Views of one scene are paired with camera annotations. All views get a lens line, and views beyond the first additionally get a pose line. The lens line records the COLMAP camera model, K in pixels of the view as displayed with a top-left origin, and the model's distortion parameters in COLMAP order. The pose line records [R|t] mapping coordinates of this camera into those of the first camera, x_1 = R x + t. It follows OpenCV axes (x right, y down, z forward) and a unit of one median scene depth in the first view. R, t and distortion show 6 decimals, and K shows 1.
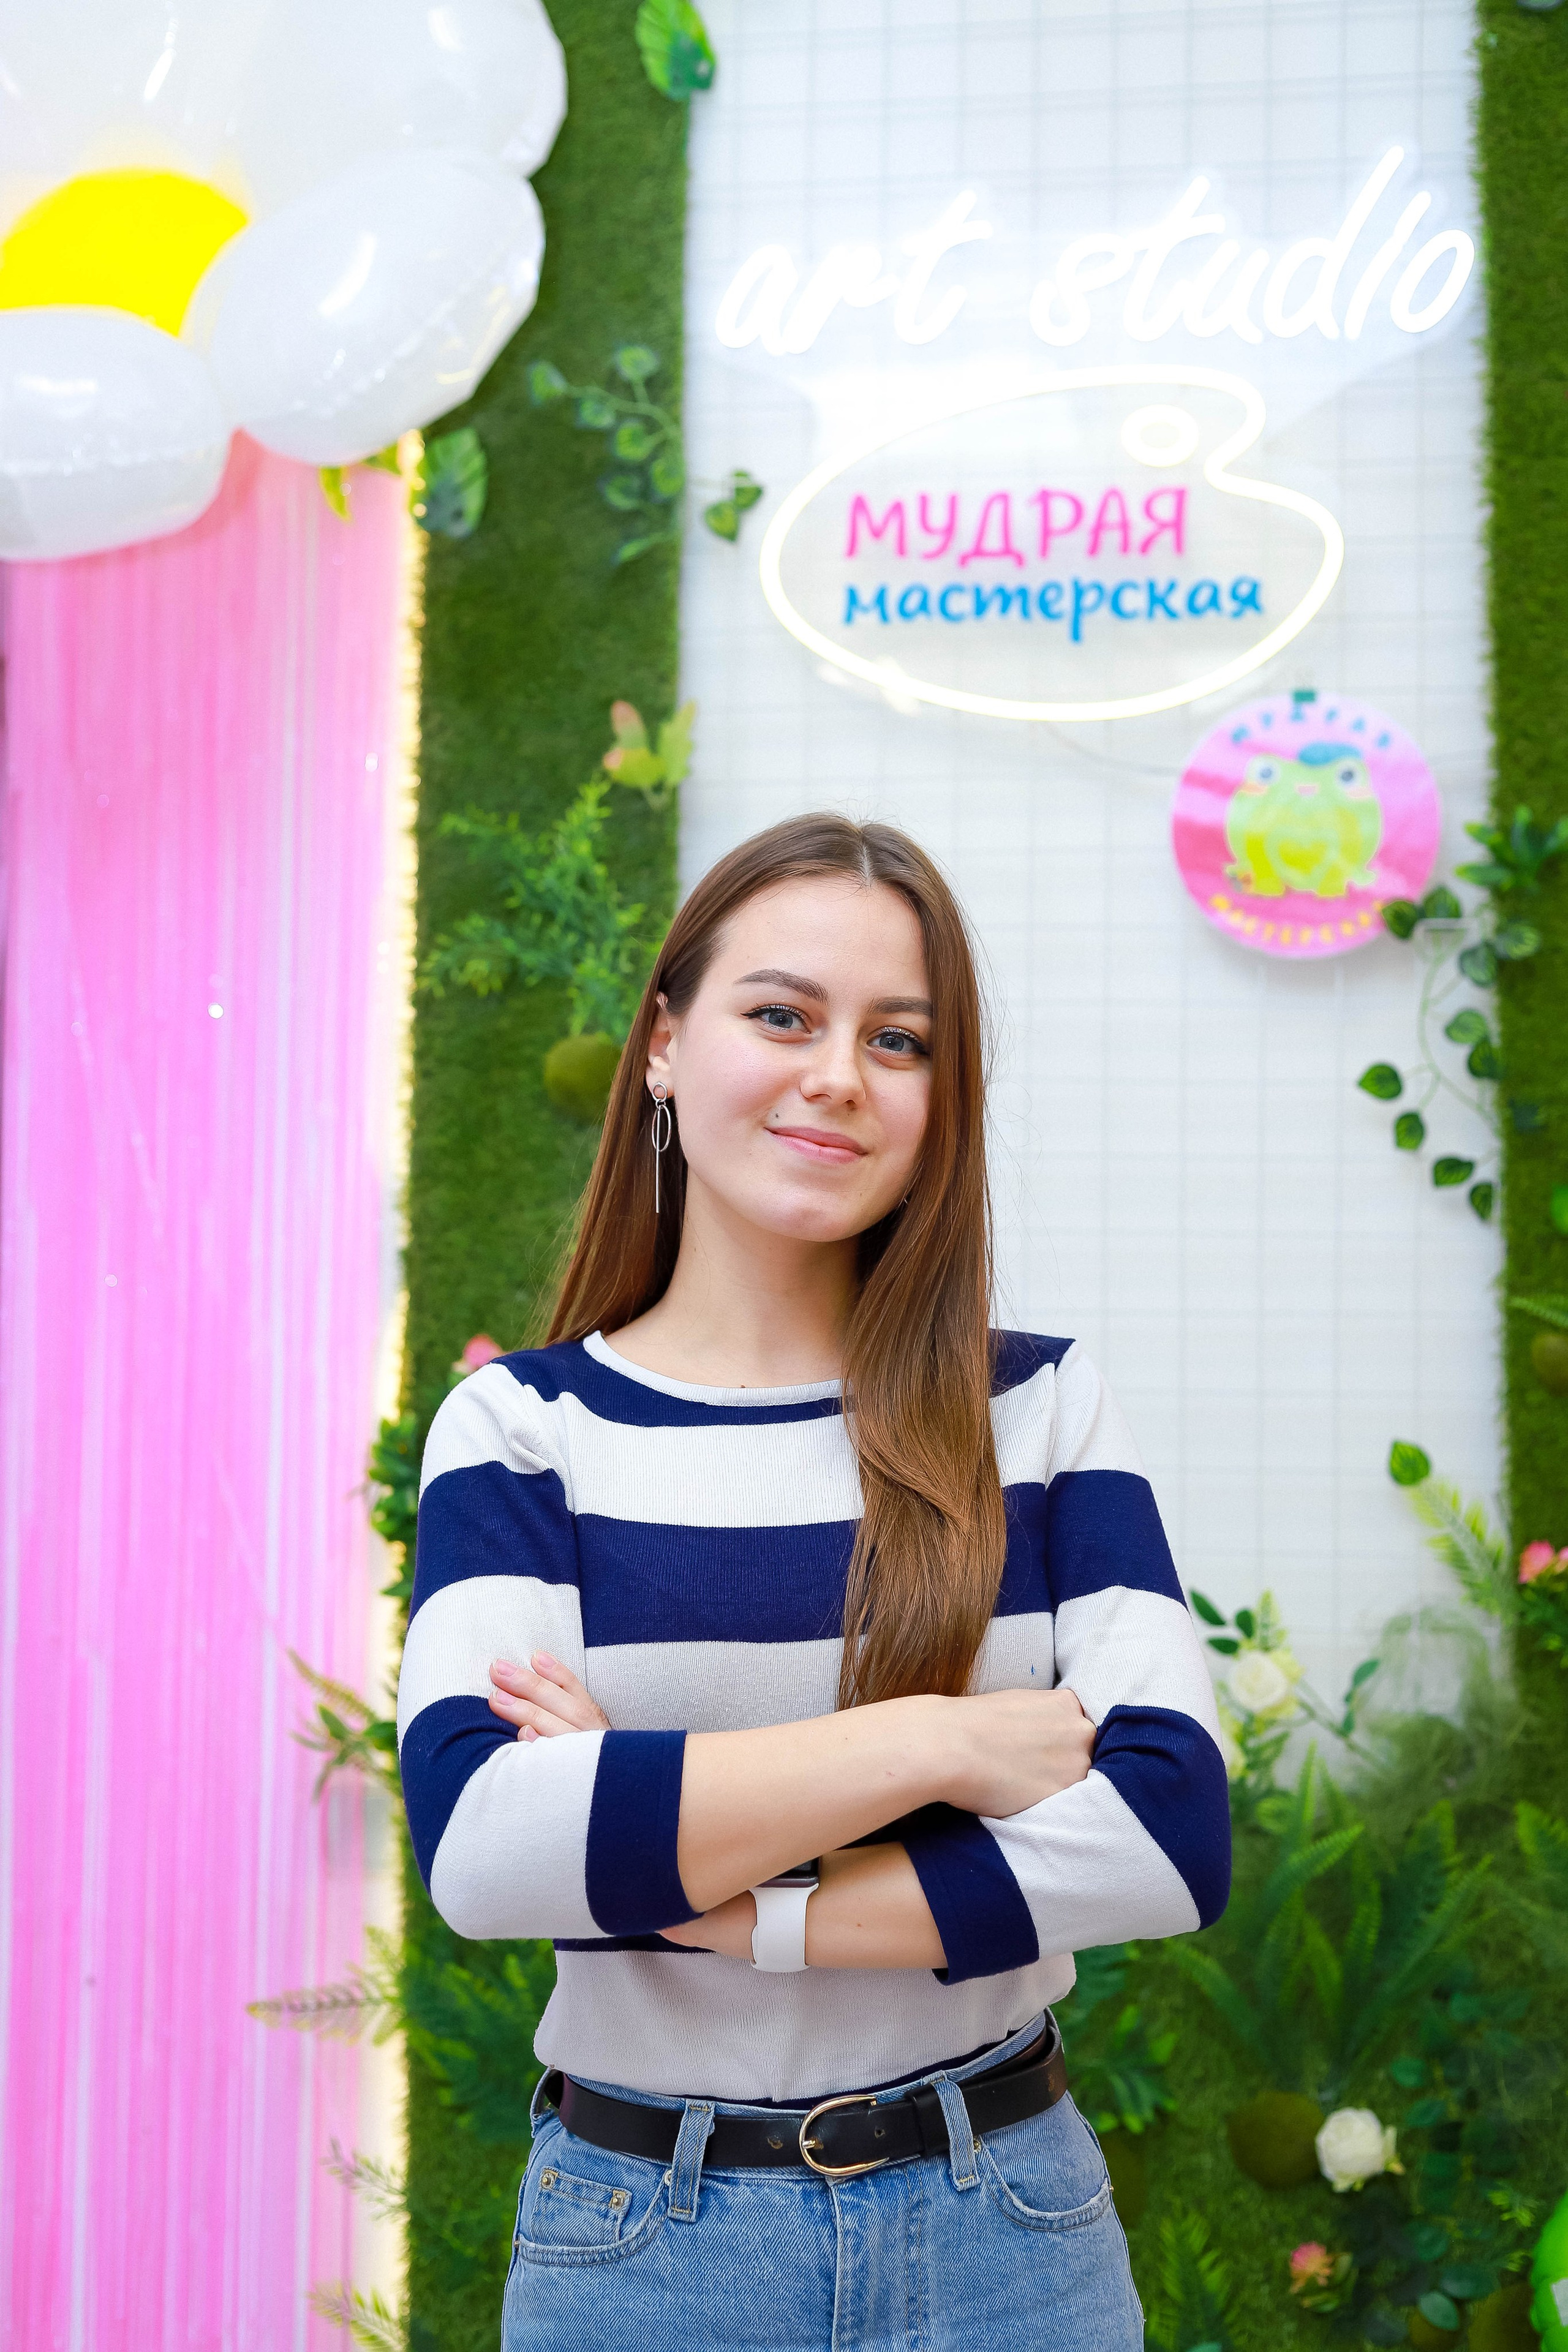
lens RADIAL K [[3542.2, 0, 830.7], [0, 3542.2, 1171.0], [0, 0, 1]] dist [0.054926, 0.000000]
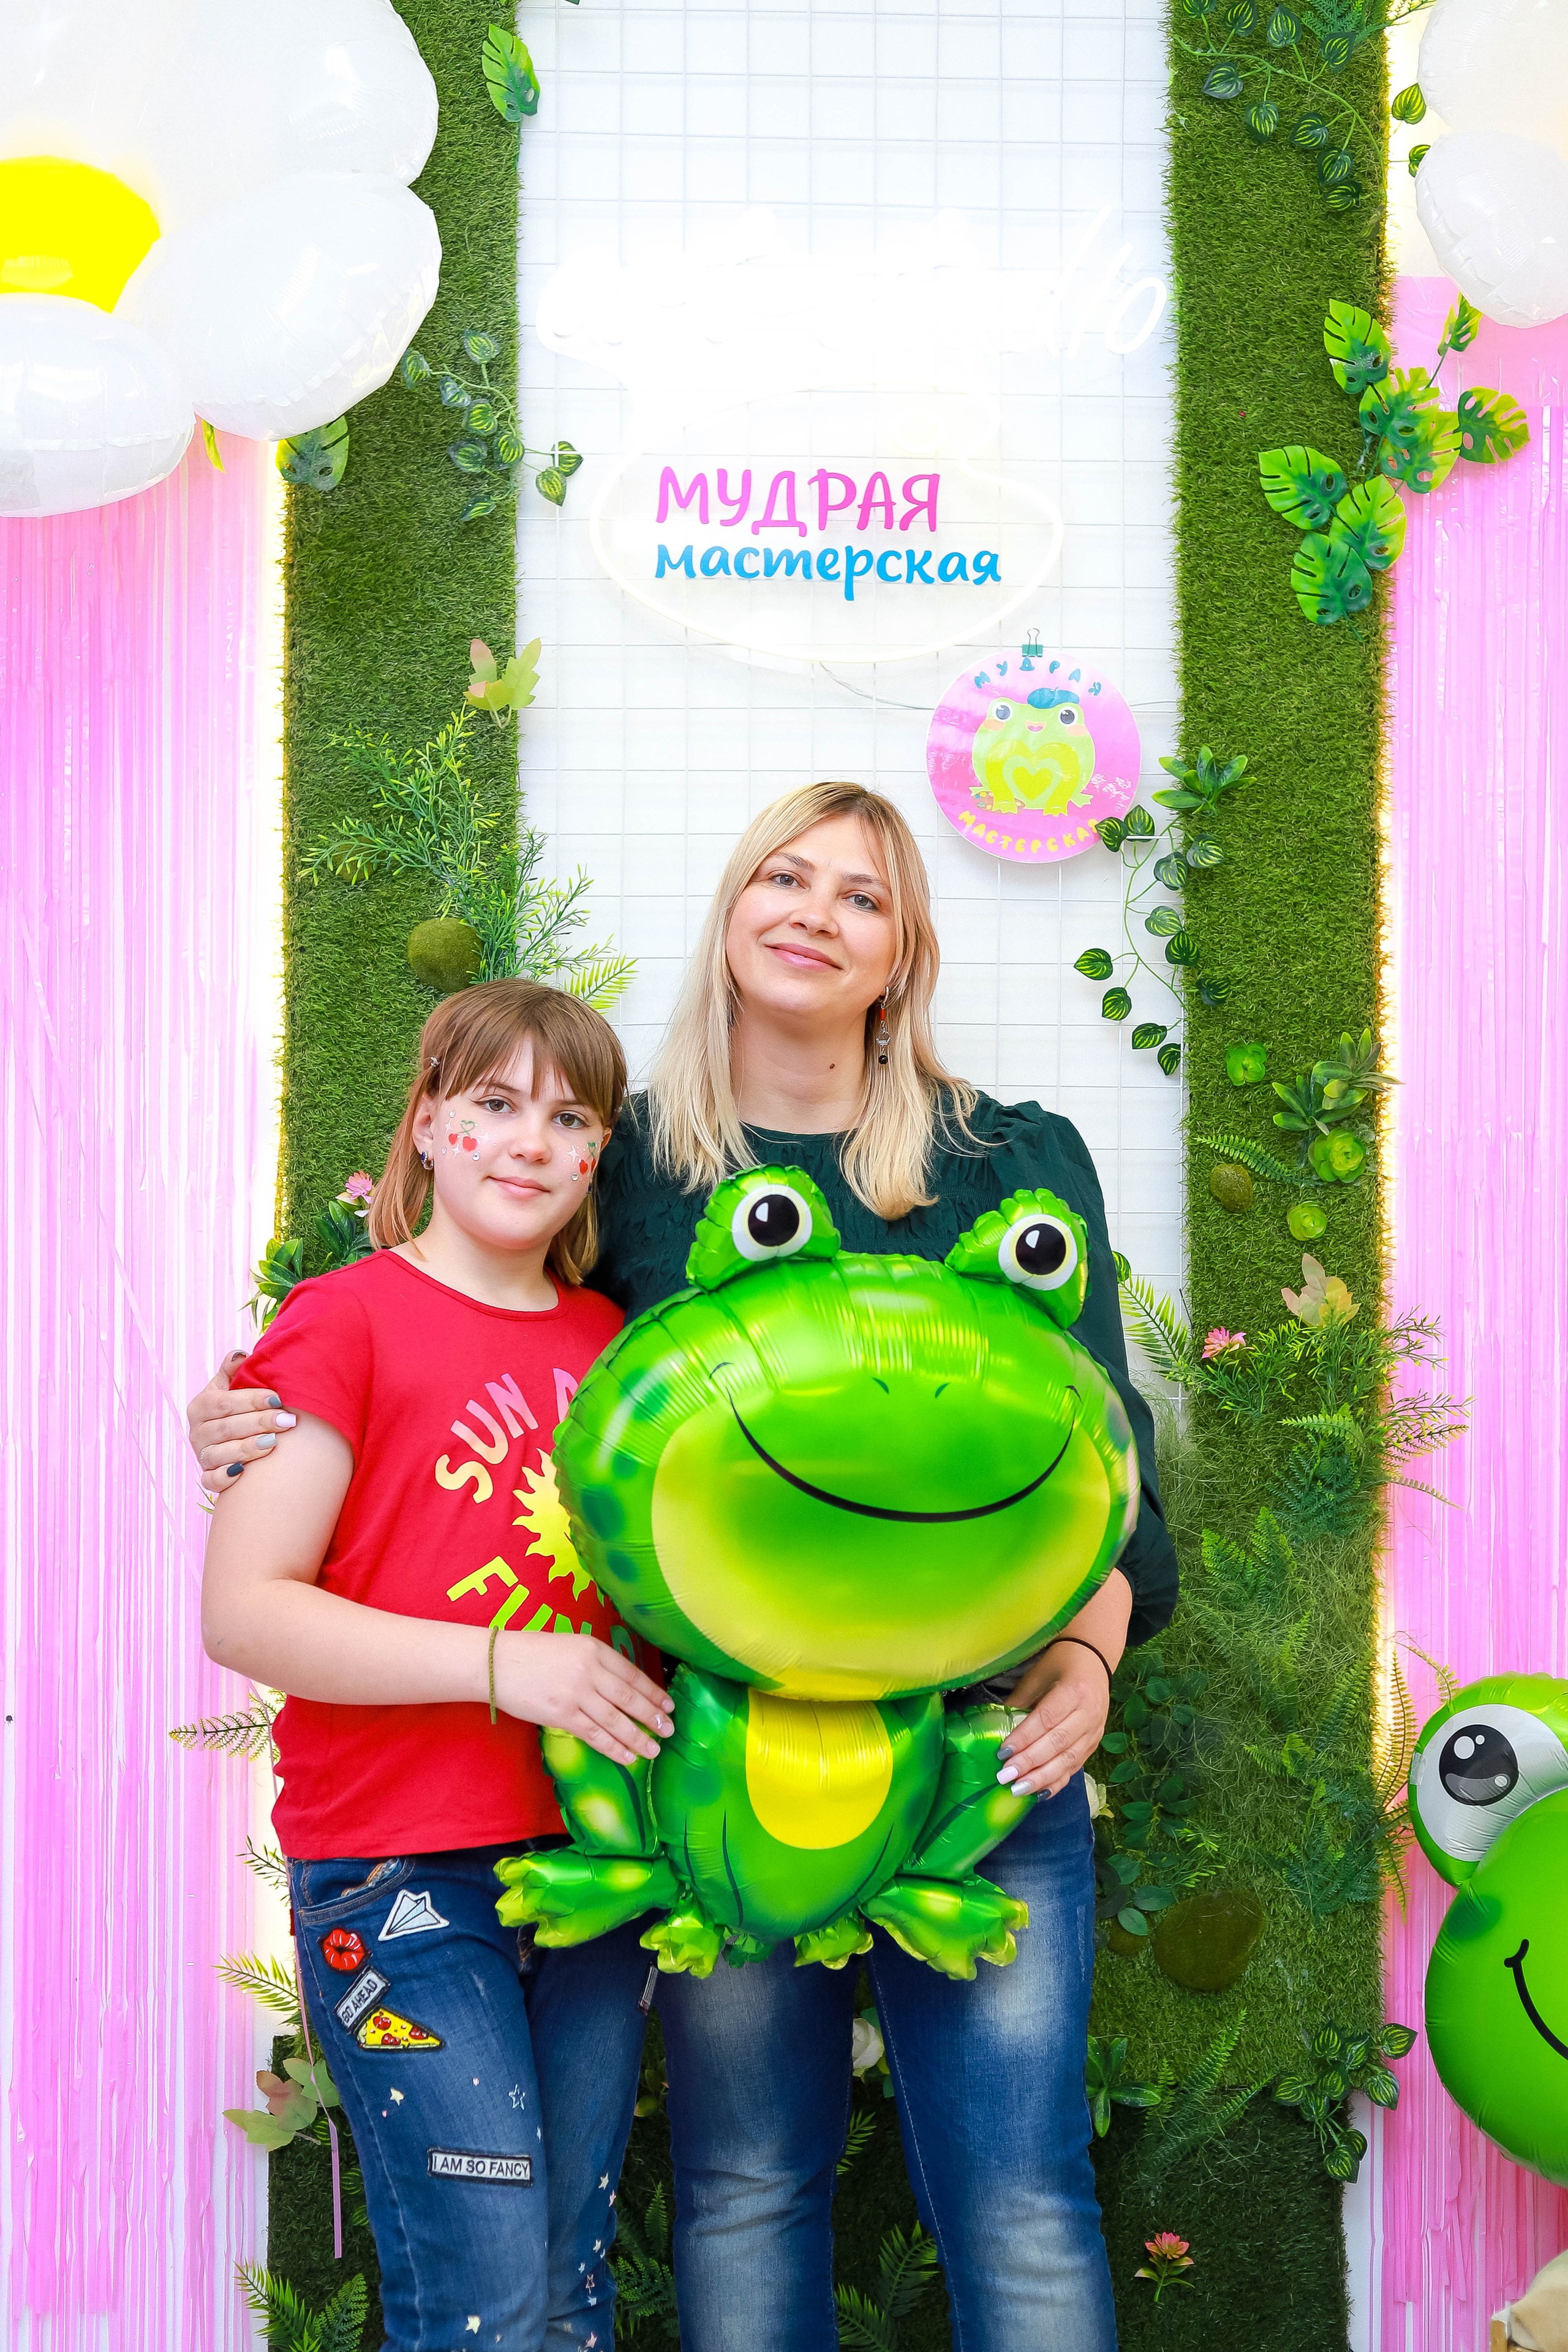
lens RADIAL K [[3542.2, 0, 811.5], [0, 3542.2, 1166.7], [0, 0, 1]] dist [0.054926, 0.000000]
pose [[0.975725, -0.008557, 0.218831, -0.211972], [-0.005804, 0.997875, 0.064902, -0.033568], [-0.218921, -0.064597, 0.973602, -0.197159]]
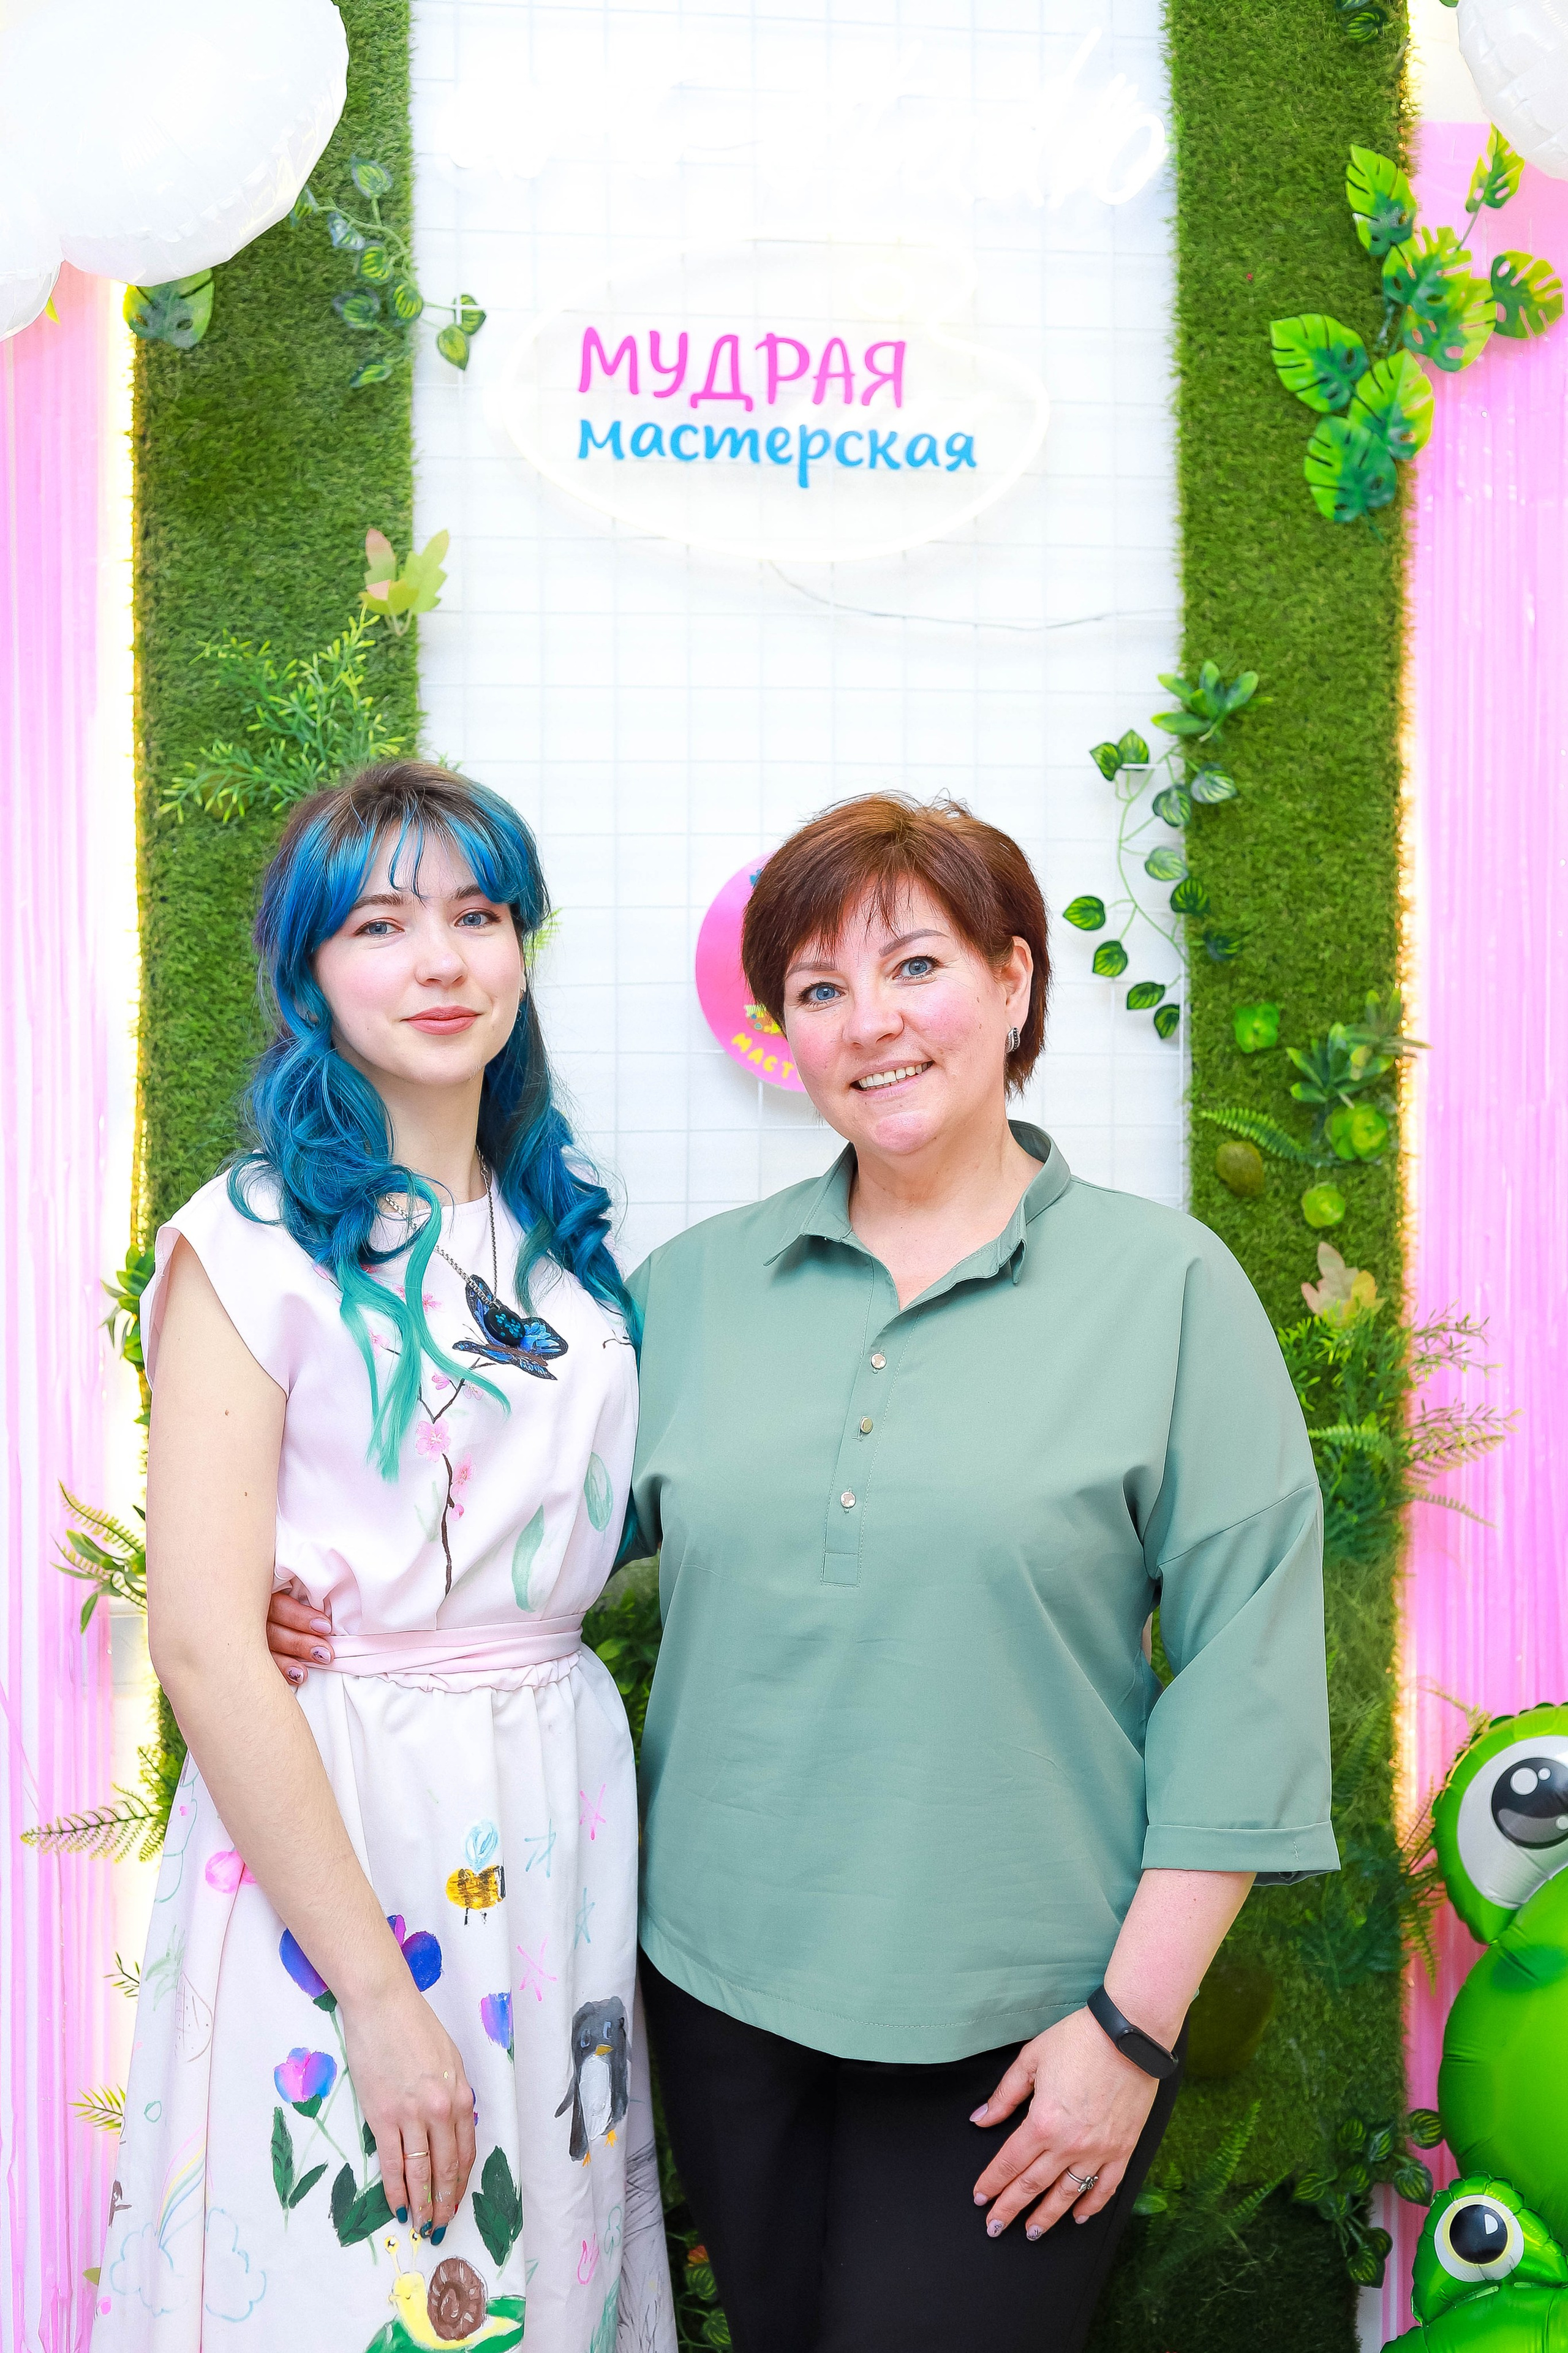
lens RADIAL K [[3543.4, 0, 811.5], [0, 3543.4, 1166.8], [0, 0, 1]] dist [0.054926, 0.000000]
pose [[0.942791, -0.026779, 0.332306, -0.280801], [-0.006365, 0.995141, 0.098253, -0.052759], [-0.333323, -0.094747, 0.938040, 0.000794]]
